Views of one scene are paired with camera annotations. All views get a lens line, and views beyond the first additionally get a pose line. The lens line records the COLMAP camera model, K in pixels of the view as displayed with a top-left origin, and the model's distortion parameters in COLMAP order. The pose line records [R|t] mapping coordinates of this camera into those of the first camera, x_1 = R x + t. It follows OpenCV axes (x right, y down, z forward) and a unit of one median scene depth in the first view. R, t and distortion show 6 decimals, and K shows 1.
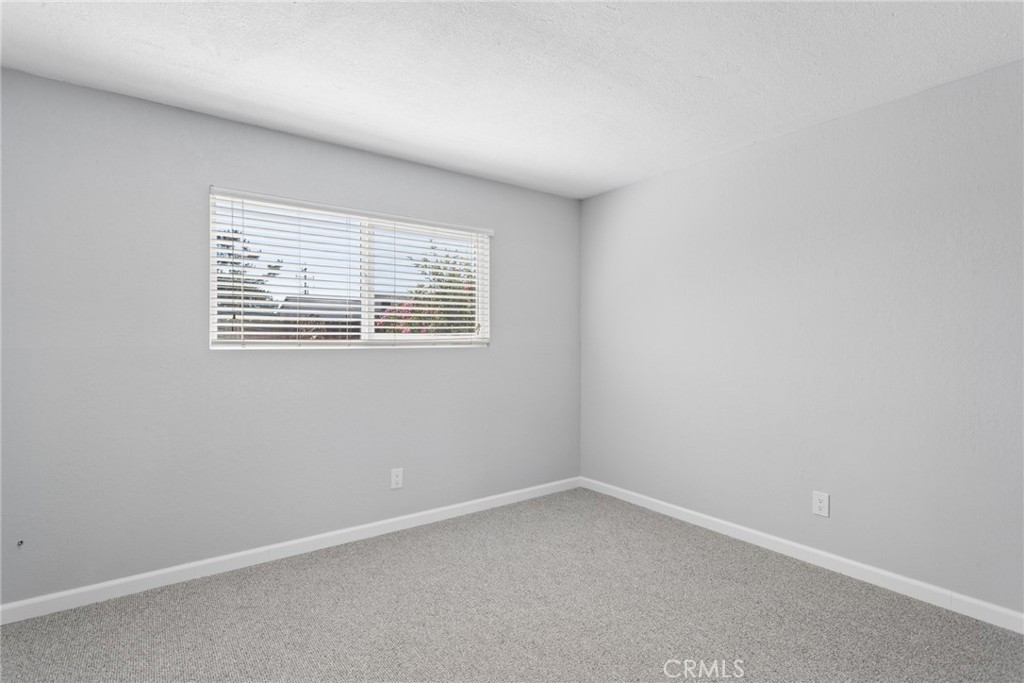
lens RADIAL K [[498.1, 0, 510.7], [0, 498.1, 342.5], [0, 0, 1]] dist [-0.004991, 0.000381]
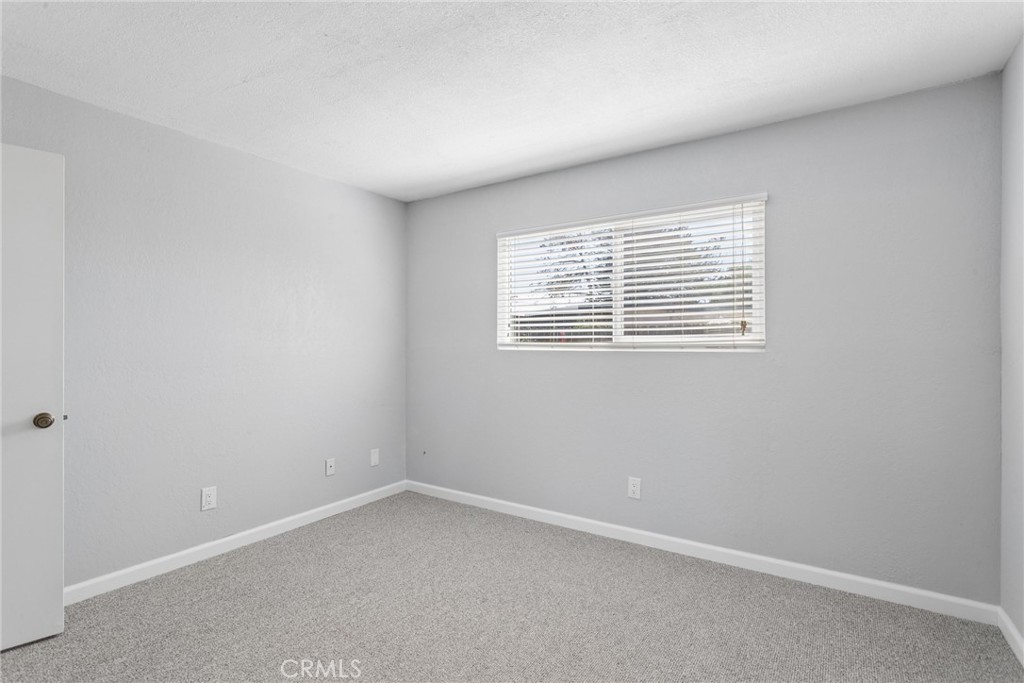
lens RADIAL K [[498.1, 0, 512.1], [0, 498.1, 339.4], [0, 0, 1]] dist [-0.004991, 0.000381]
pose [[0.339616, -0.005877, -0.940546, 0.592325], [-0.003648, 0.999965, -0.007565, -0.003073], [0.940557, 0.006000, 0.339583, 0.456241]]
